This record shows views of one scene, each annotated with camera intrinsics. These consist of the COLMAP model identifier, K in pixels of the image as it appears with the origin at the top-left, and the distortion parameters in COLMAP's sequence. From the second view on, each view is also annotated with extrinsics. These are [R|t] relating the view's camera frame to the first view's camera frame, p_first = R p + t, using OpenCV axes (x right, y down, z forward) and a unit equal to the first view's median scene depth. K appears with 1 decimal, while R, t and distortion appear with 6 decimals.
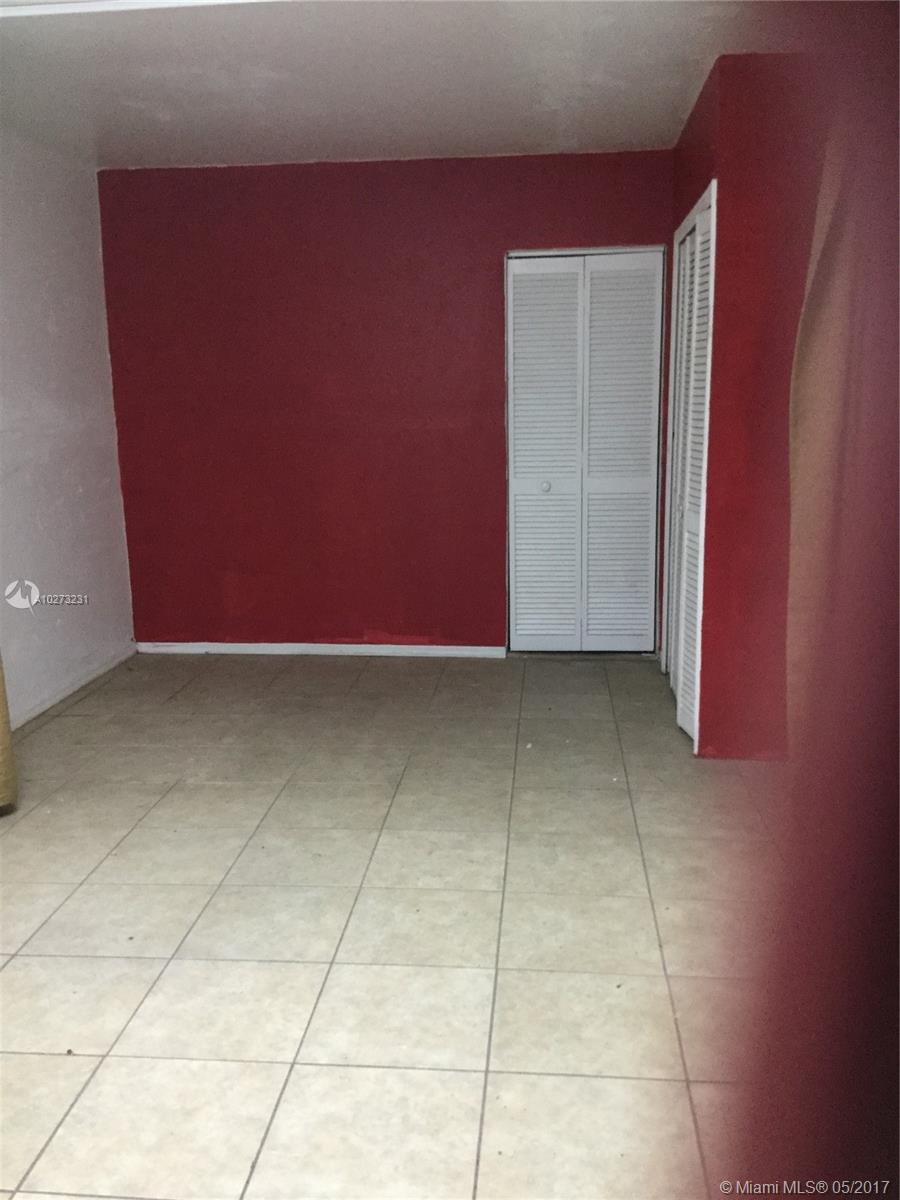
lens RADIAL K [[1074.6, 0, 450.0], [0, 1074.6, 600.0], [0, 0, 1]] dist [0.128561, -0.282576]
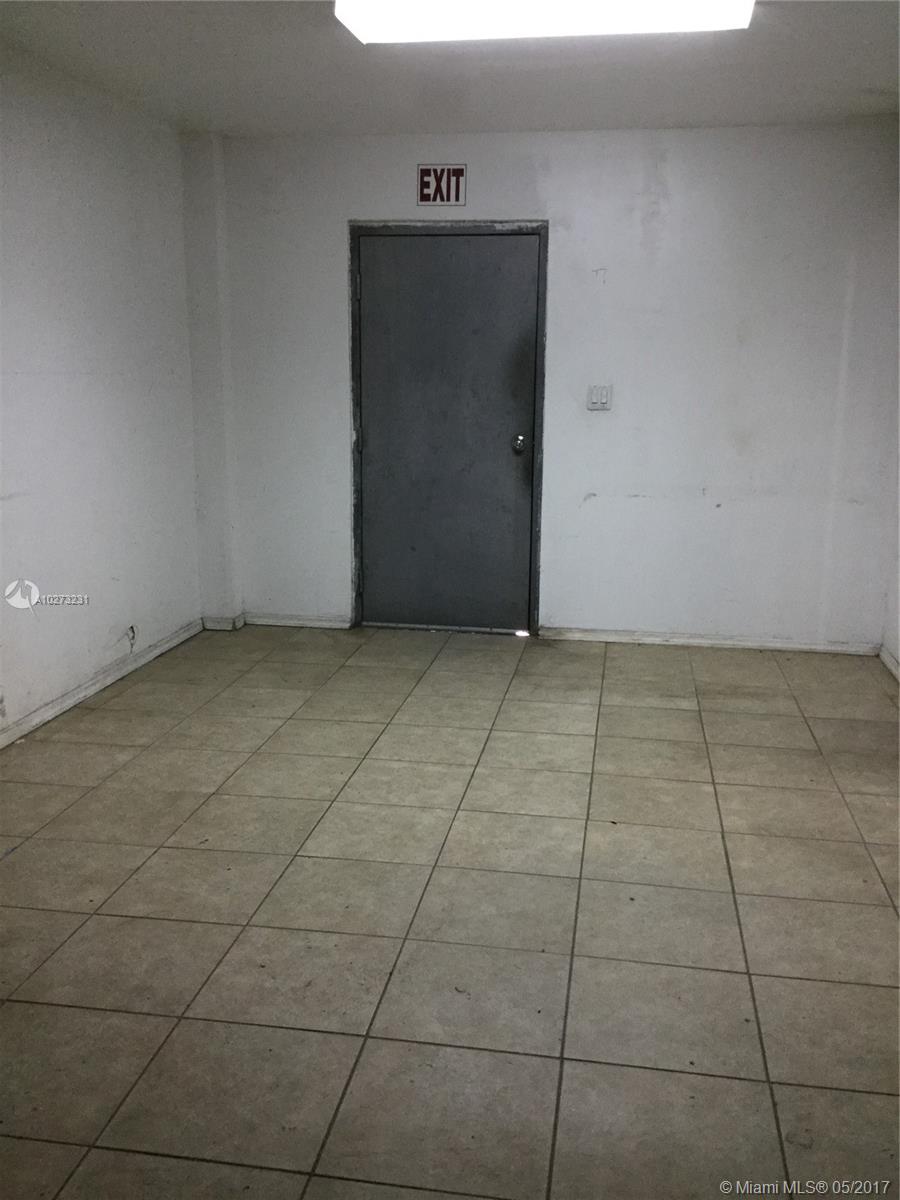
lens RADIAL K [[1074.6, 0, 450.0], [0, 1074.6, 600.0], [0, 0, 1]] dist [0.128561, -0.282576]
pose [[-0.997113, -0.008782, 0.075424, -0.208330], [0.022053, 0.916987, 0.398308, -0.374866], [-0.072661, 0.398821, -0.914146, 1.931620]]
